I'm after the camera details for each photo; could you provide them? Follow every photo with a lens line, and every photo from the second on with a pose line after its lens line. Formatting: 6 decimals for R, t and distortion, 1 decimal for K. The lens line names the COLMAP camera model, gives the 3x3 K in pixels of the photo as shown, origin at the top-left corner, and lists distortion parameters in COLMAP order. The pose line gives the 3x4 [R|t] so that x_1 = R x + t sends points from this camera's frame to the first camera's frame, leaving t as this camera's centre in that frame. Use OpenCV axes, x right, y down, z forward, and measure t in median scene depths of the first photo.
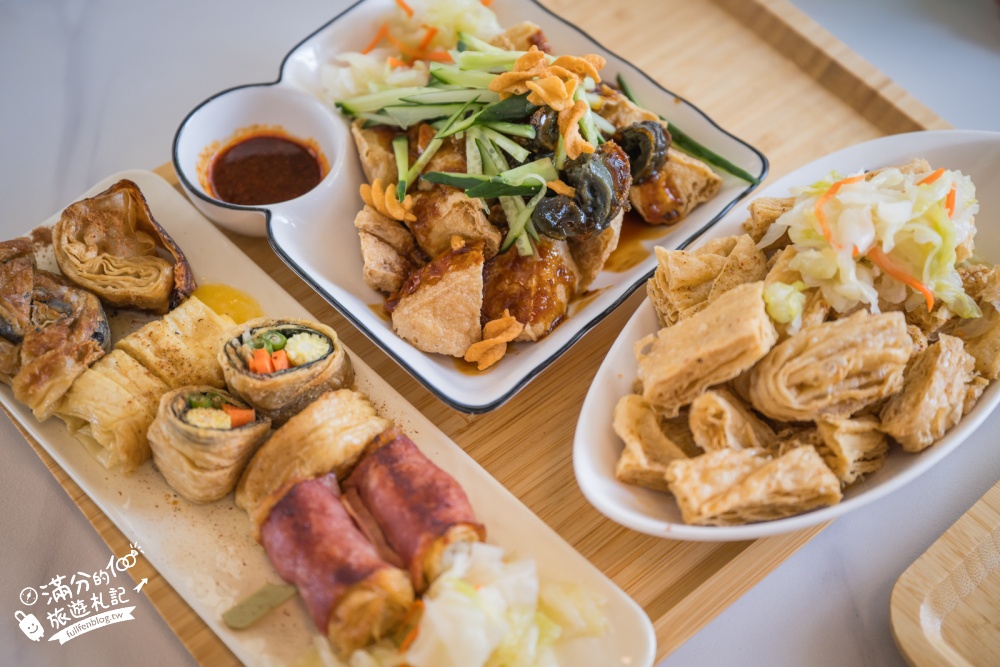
lens RADIAL K [[1582.2, 0, 493.8], [0, 1582.2, 335.0], [0, 0, 1]] dist [0.009588, 0.000000]
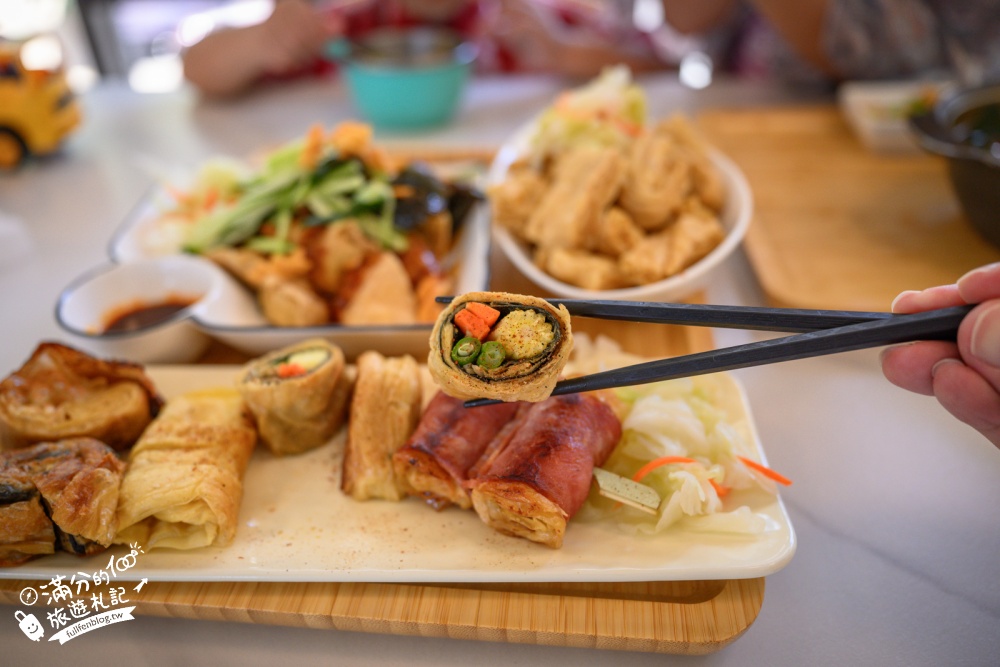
lens RADIAL K [[782.2, 0, 503.7], [0, 782.2, 331.4], [0, 0, 1]] dist [-0.006218, -0.018555]
pose [[0.708486, -0.429778, 0.559766, -0.302251], [0.598410, 0.786313, -0.153680, 0.146723], [-0.374103, 0.443850, 0.814275, 0.497456]]
